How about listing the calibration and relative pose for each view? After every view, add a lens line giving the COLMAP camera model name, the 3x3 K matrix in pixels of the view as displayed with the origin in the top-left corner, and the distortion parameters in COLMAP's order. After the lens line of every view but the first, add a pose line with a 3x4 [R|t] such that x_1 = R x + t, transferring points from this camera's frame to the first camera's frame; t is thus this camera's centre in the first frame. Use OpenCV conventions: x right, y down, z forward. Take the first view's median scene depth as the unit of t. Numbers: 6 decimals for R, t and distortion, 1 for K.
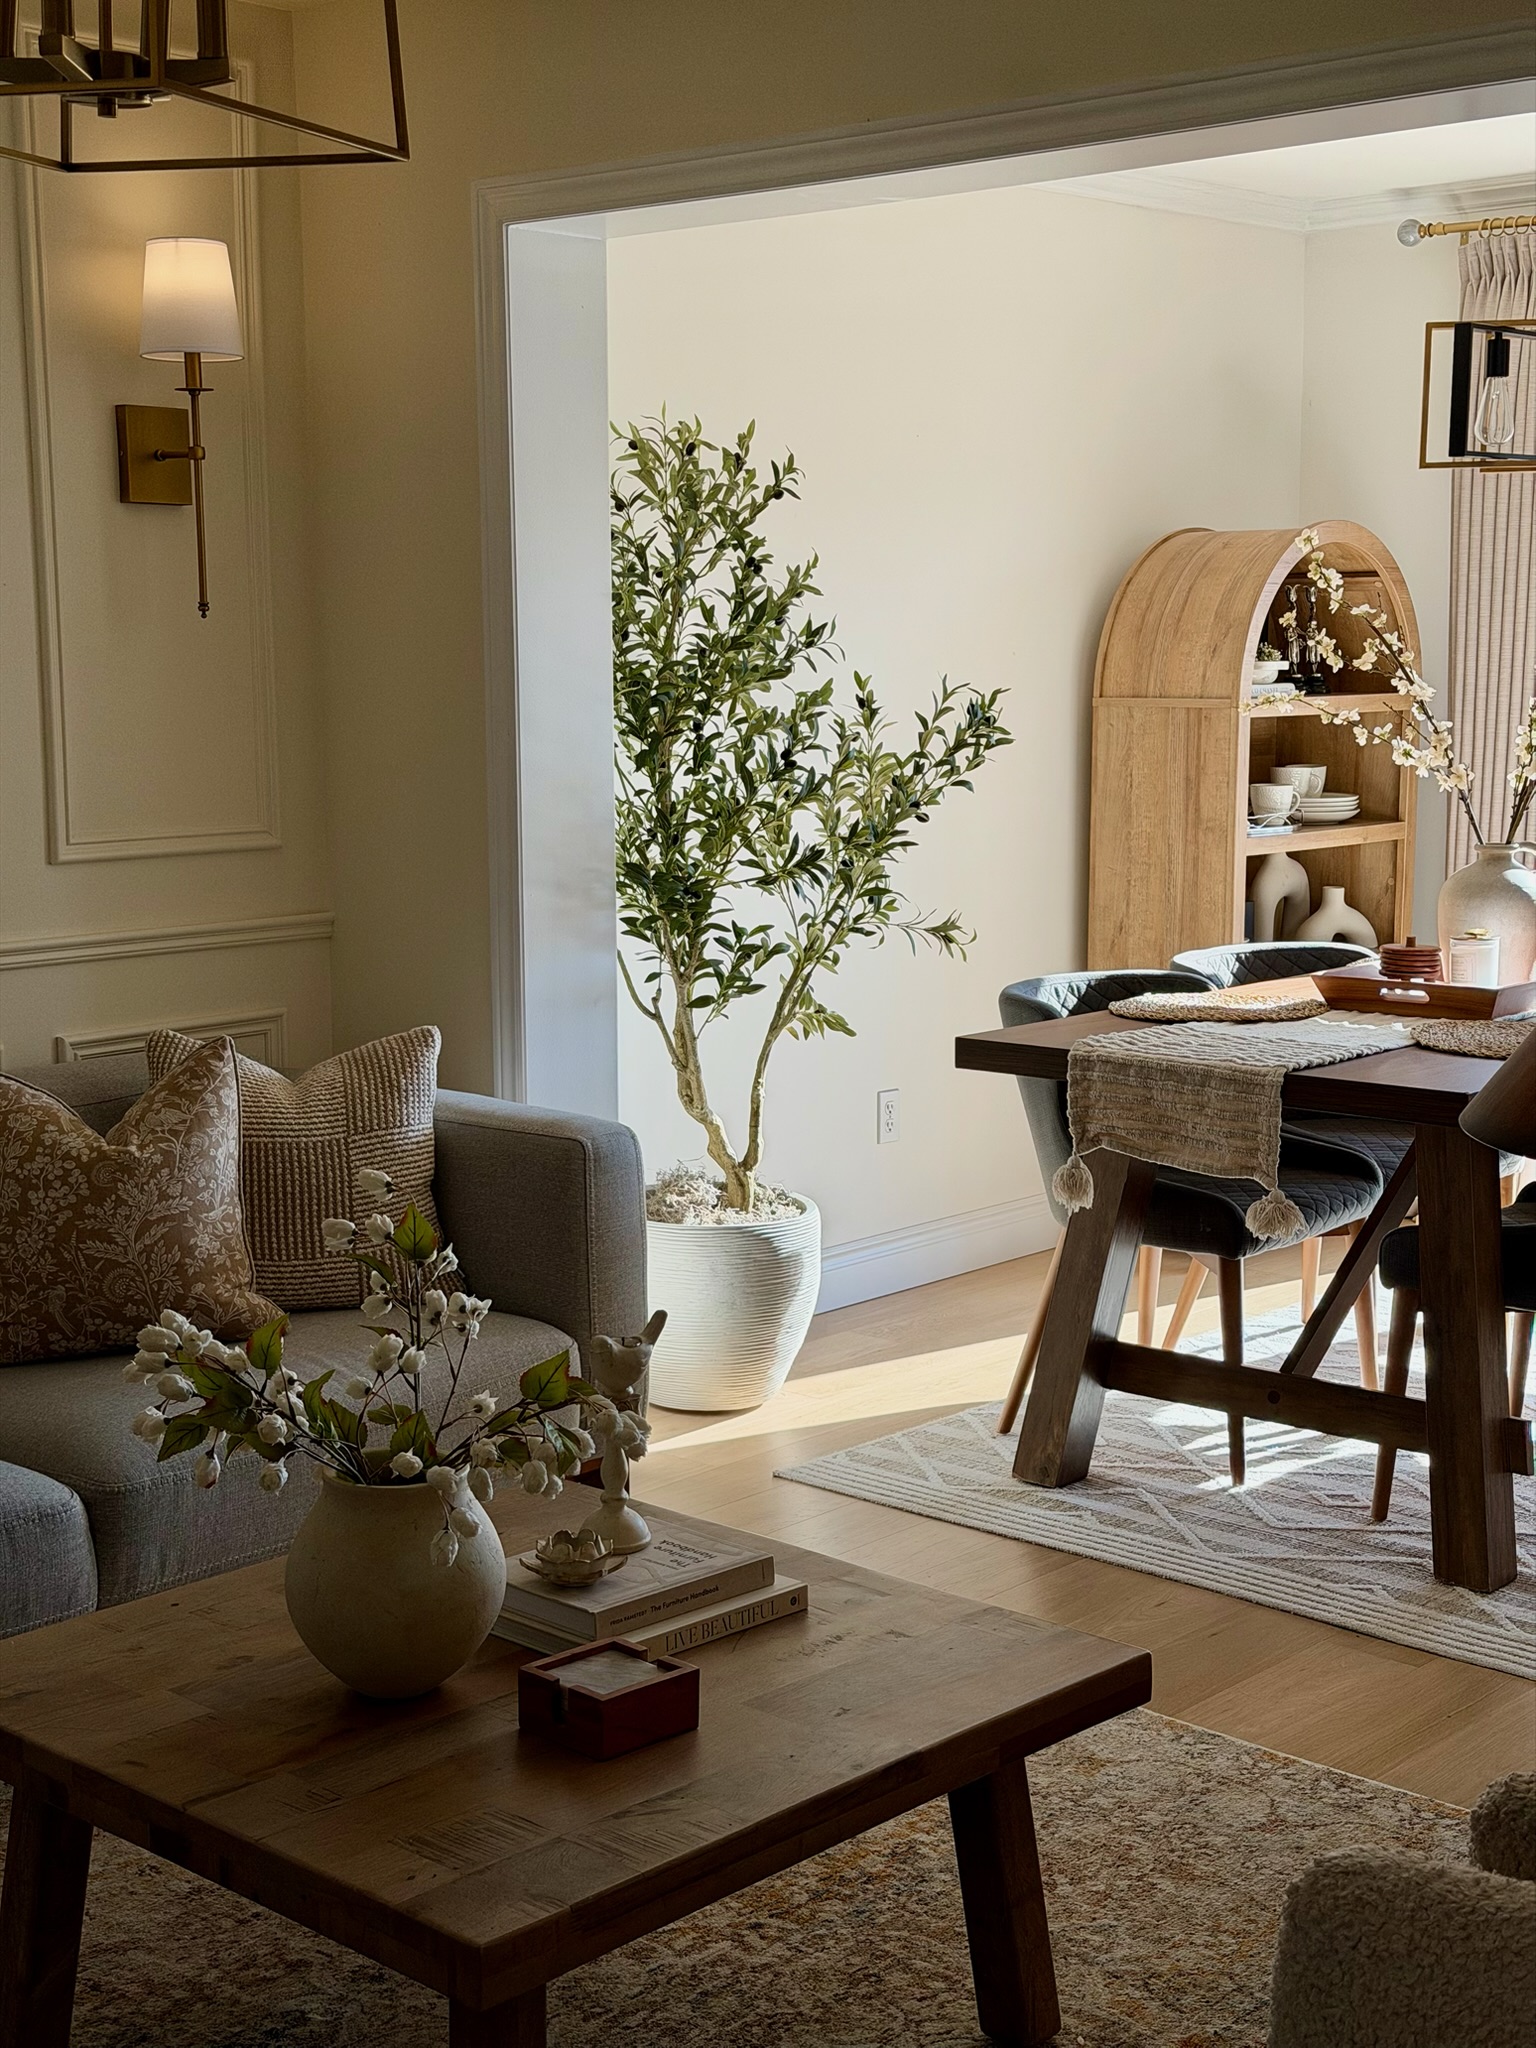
lens RADIAL K [[2780.9, 0, 763.1], [0, 2780.9, 1013.4], [0, 0, 1]] dist [0.033051, 0.000000]
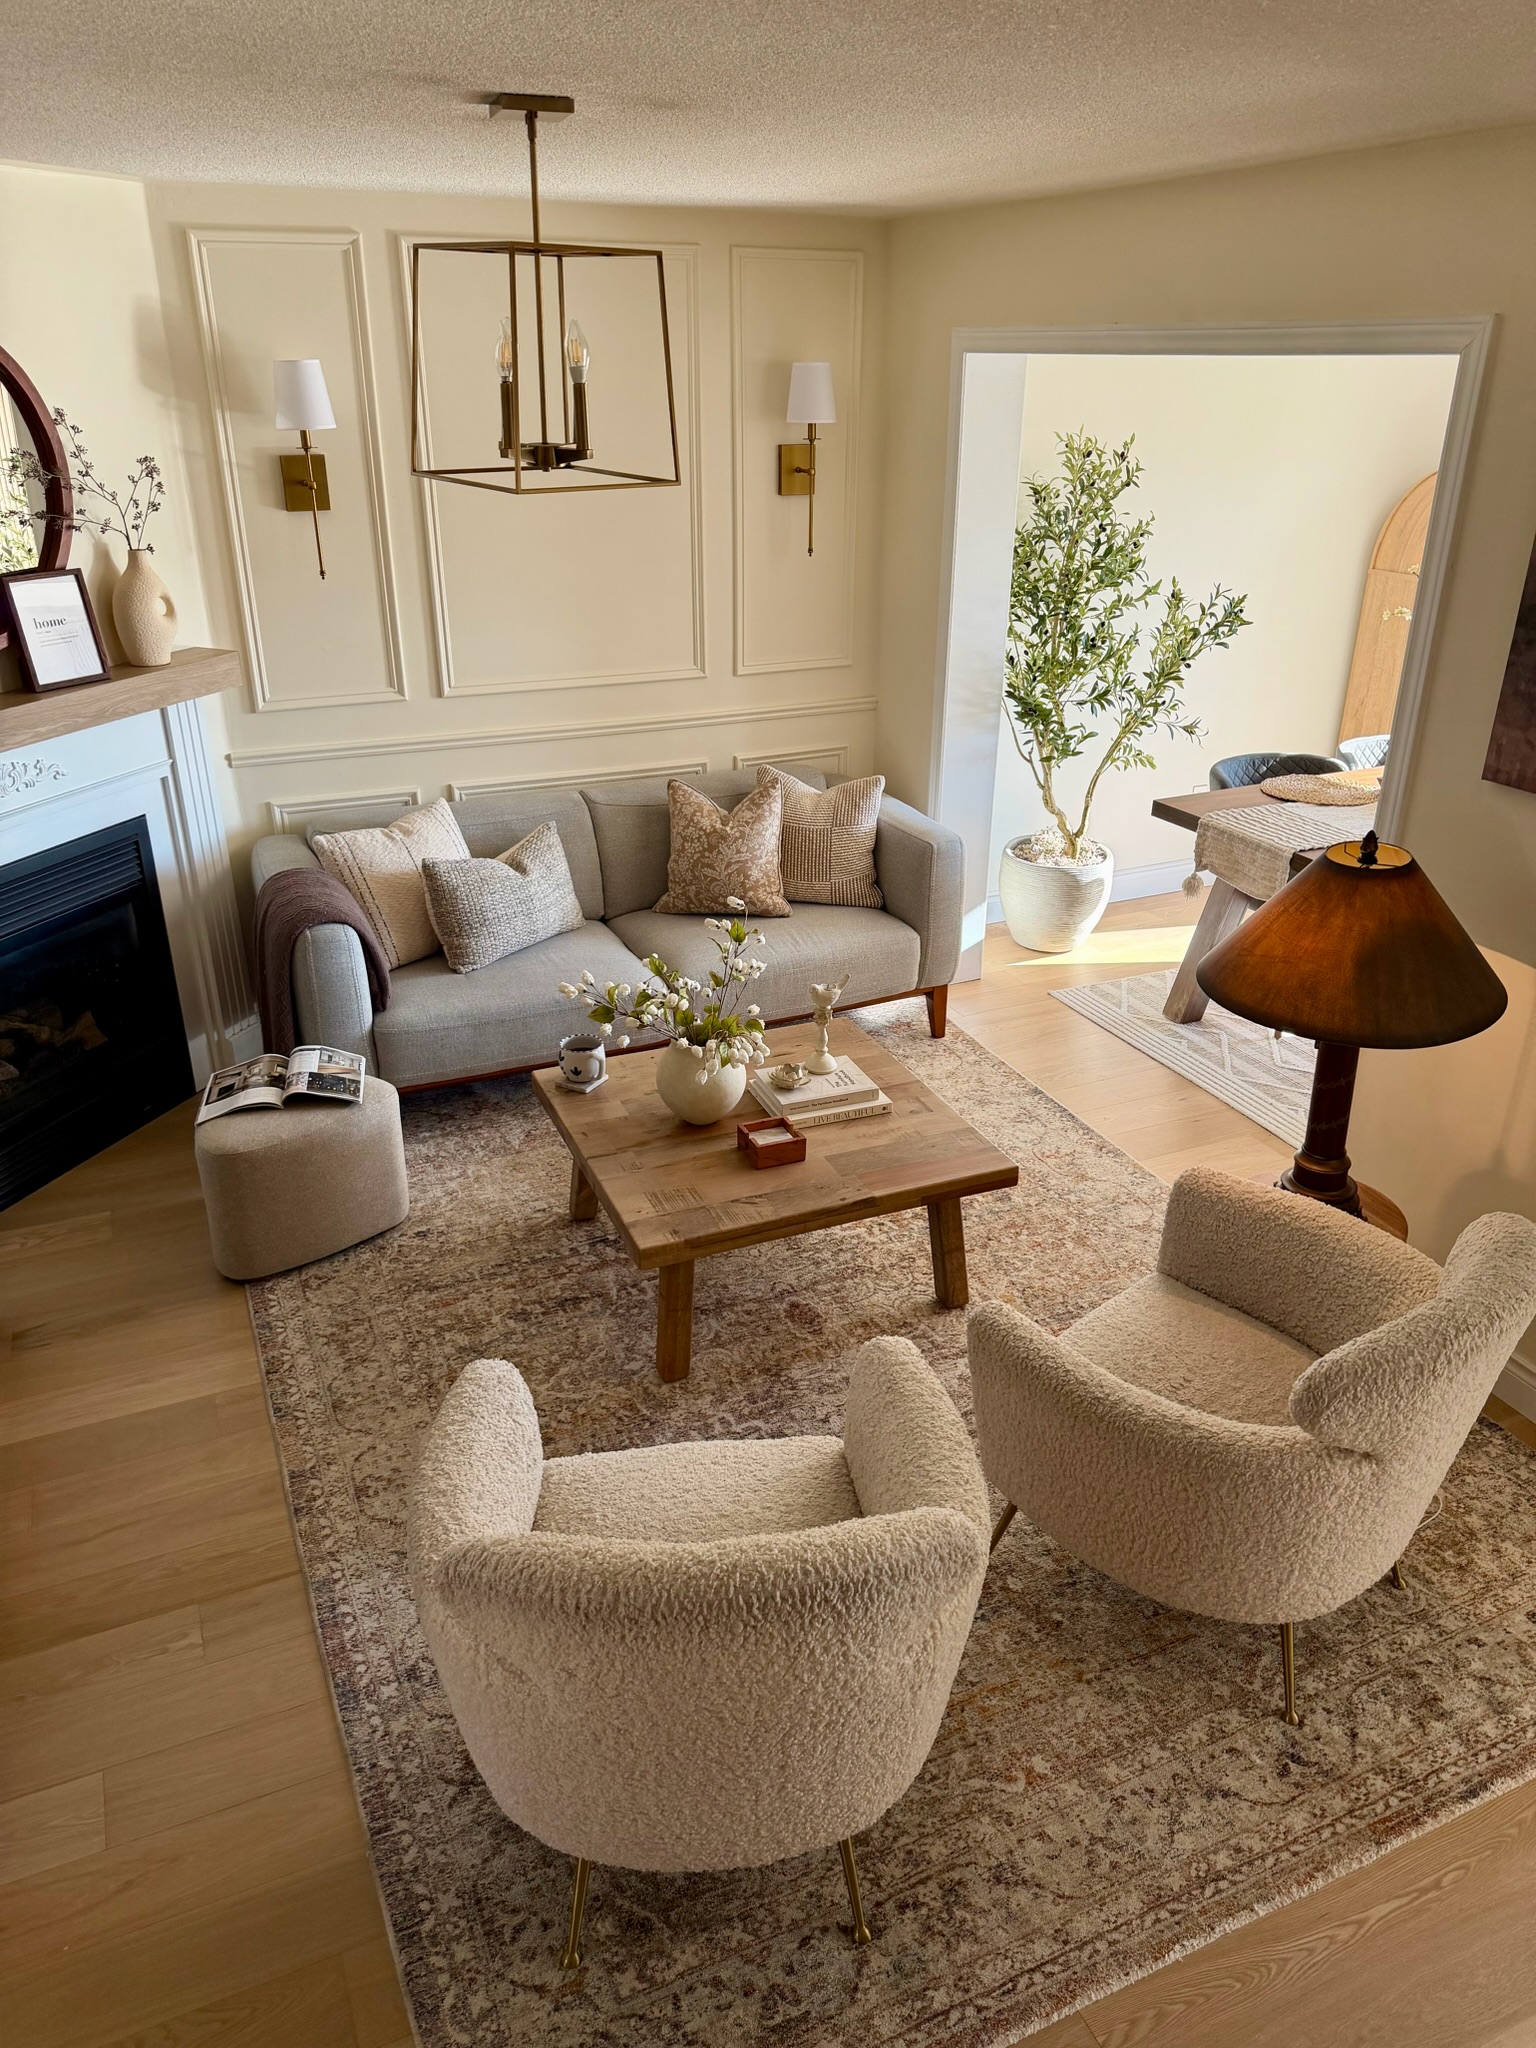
lens RADIAL K [[1410.9, 0, 771.3], [0, 1410.9, 1040.8], [0, 0, 1]] dist [0.009708, -0.000825]
pose [[0.914044, 0.176595, -0.365155, 0.216122], [-0.057079, 0.947291, 0.315248, -0.128765], [0.401580, -0.267308, 0.875945, -0.026409]]
